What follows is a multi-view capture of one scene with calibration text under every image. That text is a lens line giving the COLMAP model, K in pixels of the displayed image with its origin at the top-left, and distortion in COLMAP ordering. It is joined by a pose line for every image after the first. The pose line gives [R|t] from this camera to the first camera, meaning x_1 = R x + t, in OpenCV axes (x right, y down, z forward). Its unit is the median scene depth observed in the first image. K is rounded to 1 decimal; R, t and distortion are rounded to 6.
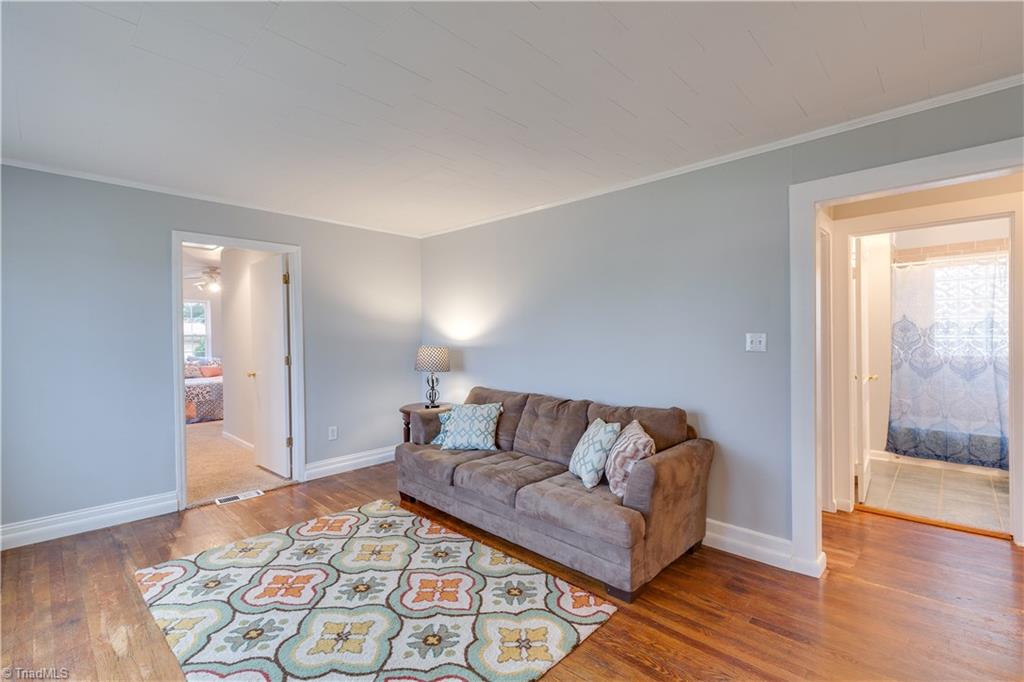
lens RADIAL K [[457.3, 0, 517.1], [0, 457.3, 341.1], [0, 0, 1]] dist [0.001165, -0.000038]
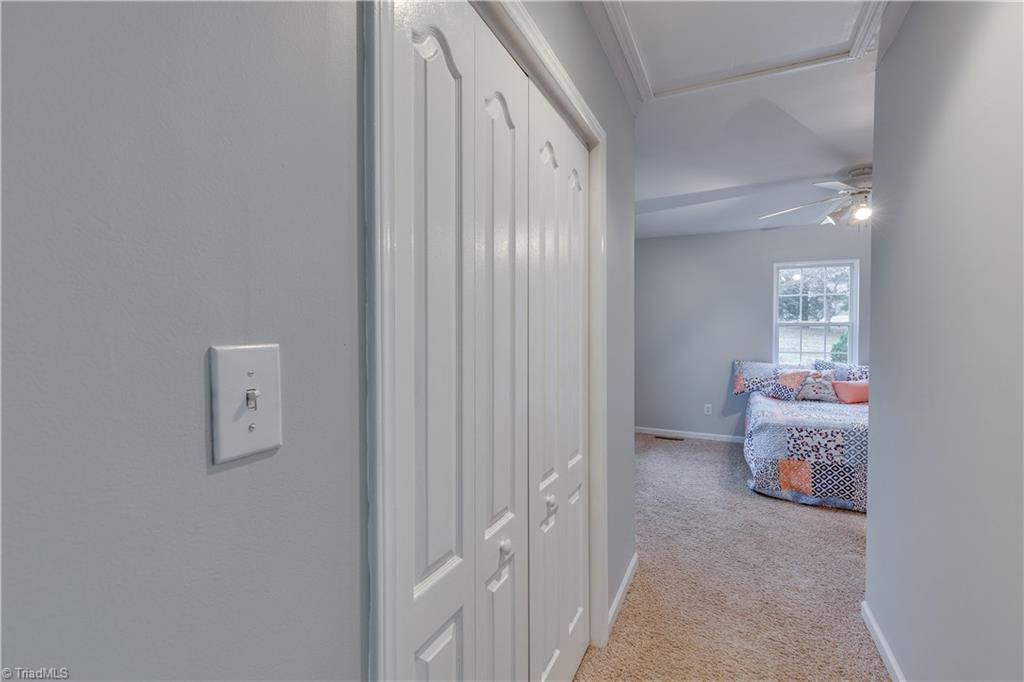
lens RADIAL K [[457.3, 0, 517.1], [0, 457.3, 341.1], [0, 0, 1]] dist [0.001165, -0.000038]
pose [[0.313115, 0.033495, -0.949124, -0.442118], [-0.017874, 0.999409, 0.029373, -0.002219], [0.949547, 0.007768, 0.313529, 0.703778]]
